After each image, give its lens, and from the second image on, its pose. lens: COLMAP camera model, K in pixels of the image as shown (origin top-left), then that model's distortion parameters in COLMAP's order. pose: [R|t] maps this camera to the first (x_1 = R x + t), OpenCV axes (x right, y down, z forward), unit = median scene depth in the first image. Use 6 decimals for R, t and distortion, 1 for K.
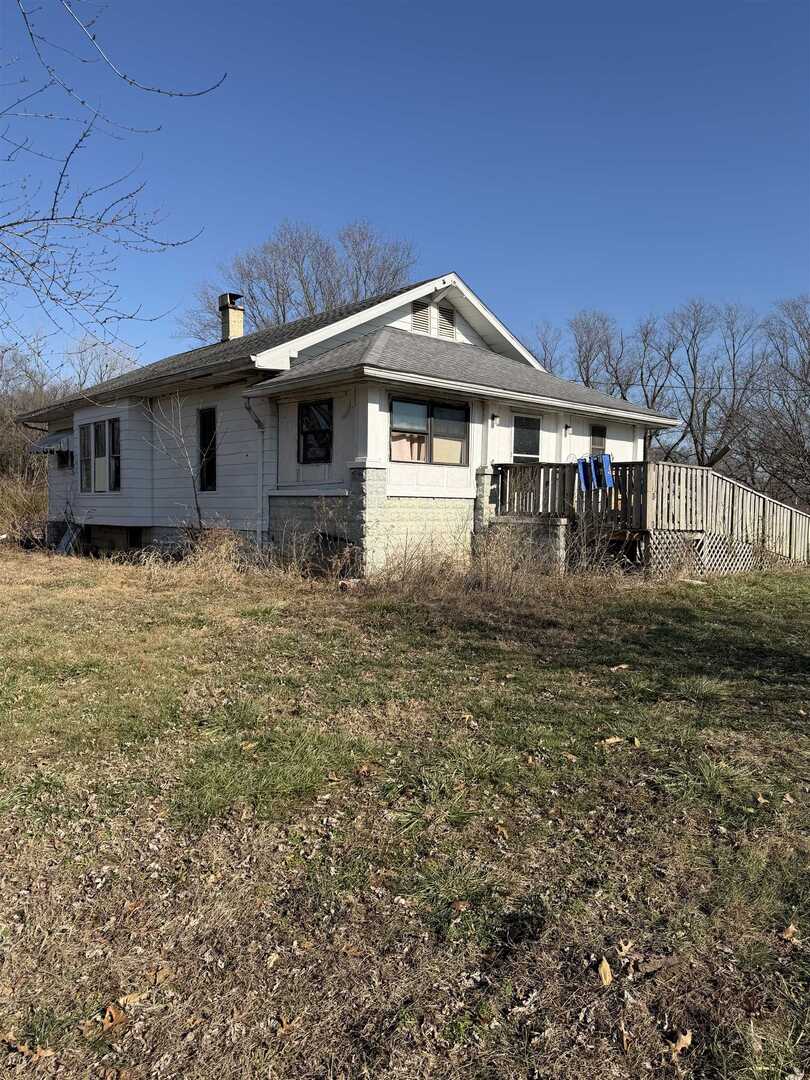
lens RADIAL K [[754.8, 0, 397.0], [0, 754.8, 536.2], [0, 0, 1]] dist [0.135621, -0.211251]
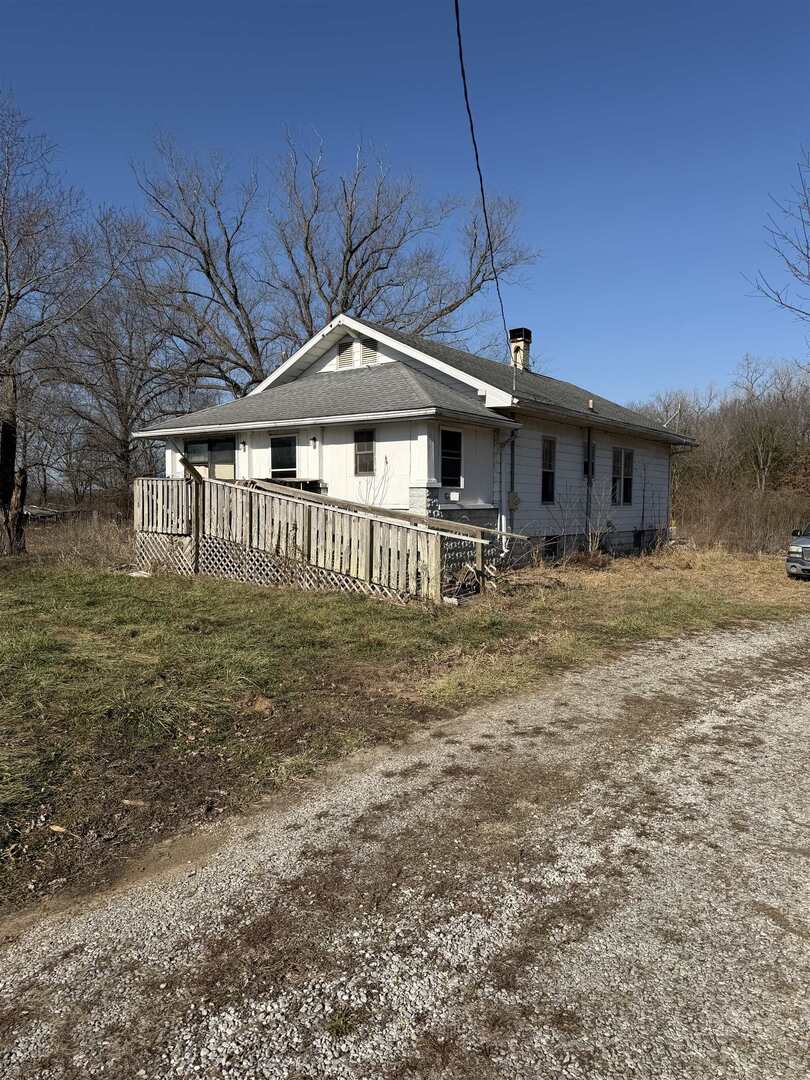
lens RADIAL K [[754.8, 0, 397.0], [0, 754.8, 536.2], [0, 0, 1]] dist [0.135621, -0.211251]
pose [[0.175246, 0.027445, -0.984142, 1.466620], [-0.043385, 0.998856, 0.020130, -0.038453], [0.983568, 0.039169, 0.176236, 1.054076]]
